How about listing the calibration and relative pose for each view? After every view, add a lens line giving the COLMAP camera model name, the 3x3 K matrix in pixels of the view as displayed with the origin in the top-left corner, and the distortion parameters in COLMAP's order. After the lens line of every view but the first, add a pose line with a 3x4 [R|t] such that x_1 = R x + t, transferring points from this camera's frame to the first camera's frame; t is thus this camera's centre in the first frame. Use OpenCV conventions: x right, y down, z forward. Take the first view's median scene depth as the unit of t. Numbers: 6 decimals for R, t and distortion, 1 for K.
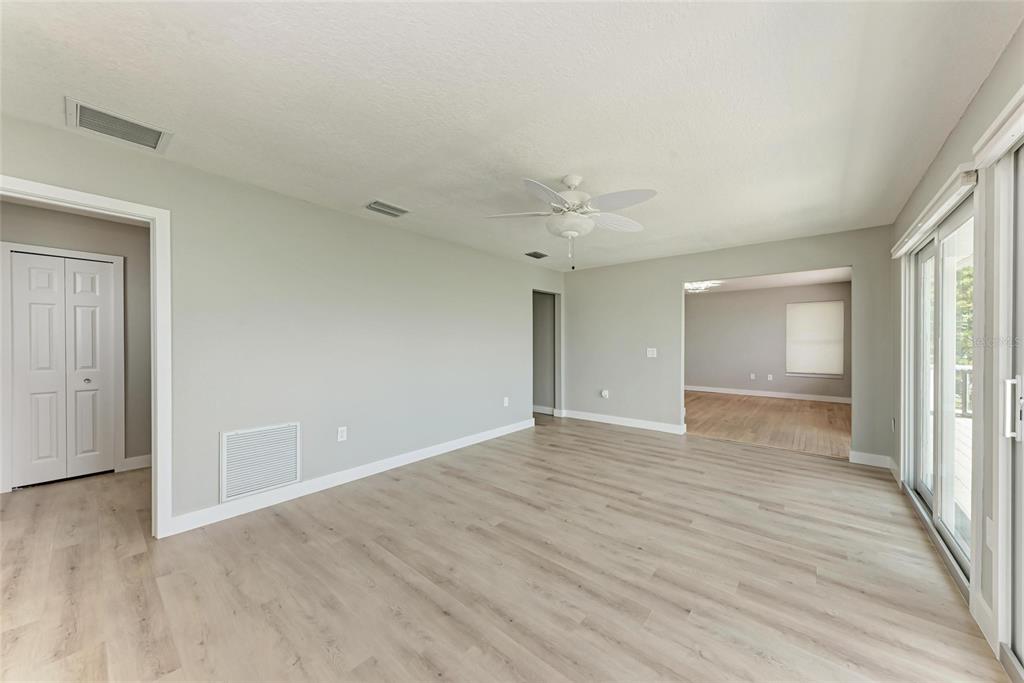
lens RADIAL K [[357.1, 0, 514.1], [0, 357.1, 343.7], [0, 0, 1]] dist [0.008596, -0.000193]
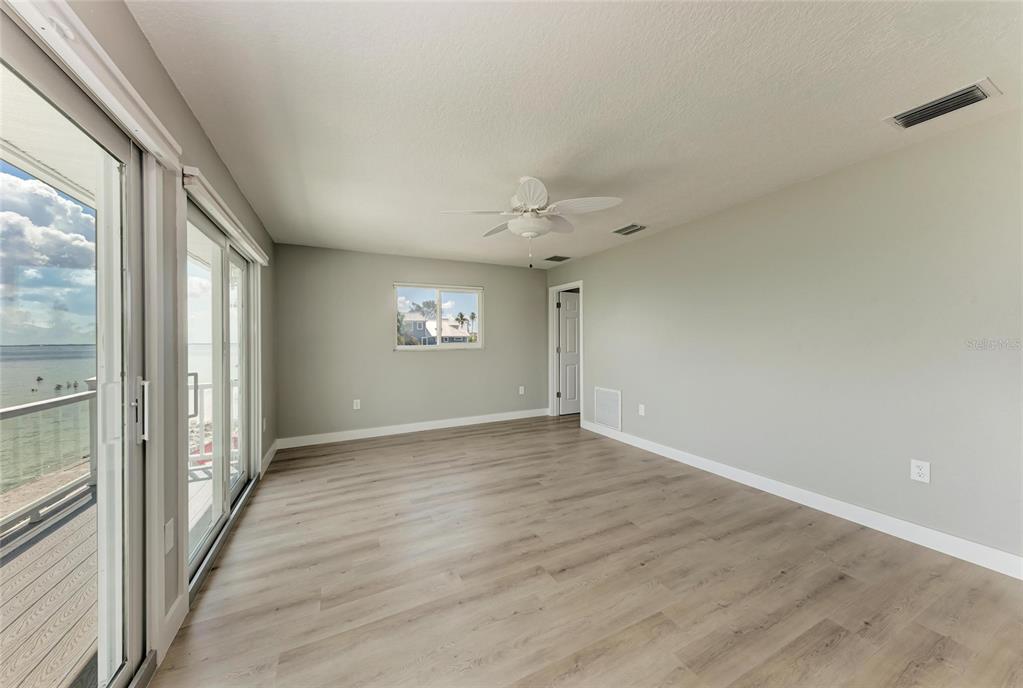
lens RADIAL K [[354.3, 0, 511.5], [0, 354.3, 344.0], [0, 0, 1]] dist [0.011311, 0.000061]
pose [[-0.400668, 0.013131, -0.916129, 0.901394], [0.005978, 0.999913, 0.011717, -0.005479], [0.916204, -0.000782, -0.400712, 1.108363]]
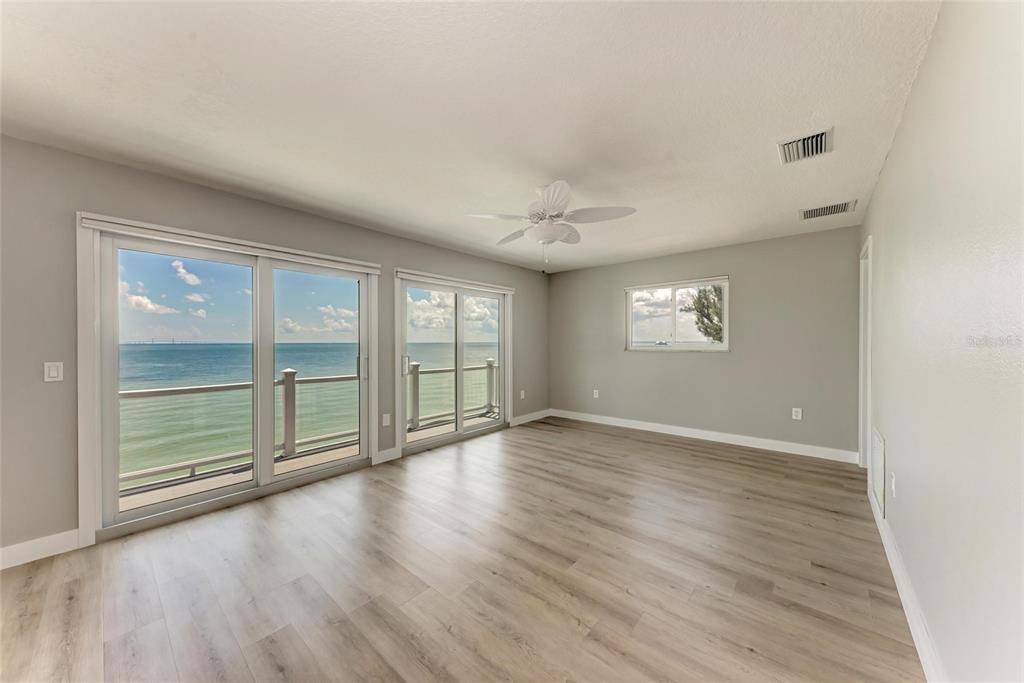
lens RADIAL K [[343.3, 0, 514.7], [0, 343.3, 348.4], [0, 0, 1]] dist [-0.000145, -0.000033]
pose [[-0.999963, 0.006279, 0.005821, 0.199272], [0.006408, 0.999727, 0.022448, -0.010720], [-0.005678, 0.022484, -0.999731, 1.652210]]
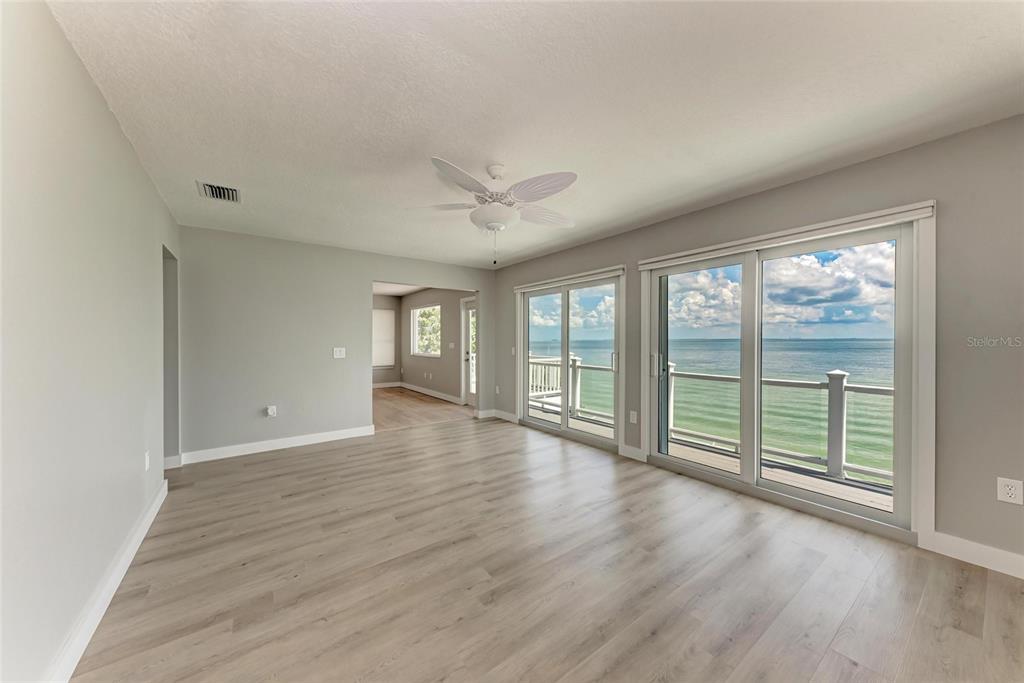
lens RADIAL K [[357.1, 0, 514.1], [0, 357.1, 343.7], [0, 0, 1]] dist [0.008596, -0.000193]
pose [[0.221233, -0.006346, 0.975200, -0.616307], [0.006822, 0.999964, 0.004960, 0.001807], [-0.975197, 0.005555, 0.221268, 0.606069]]
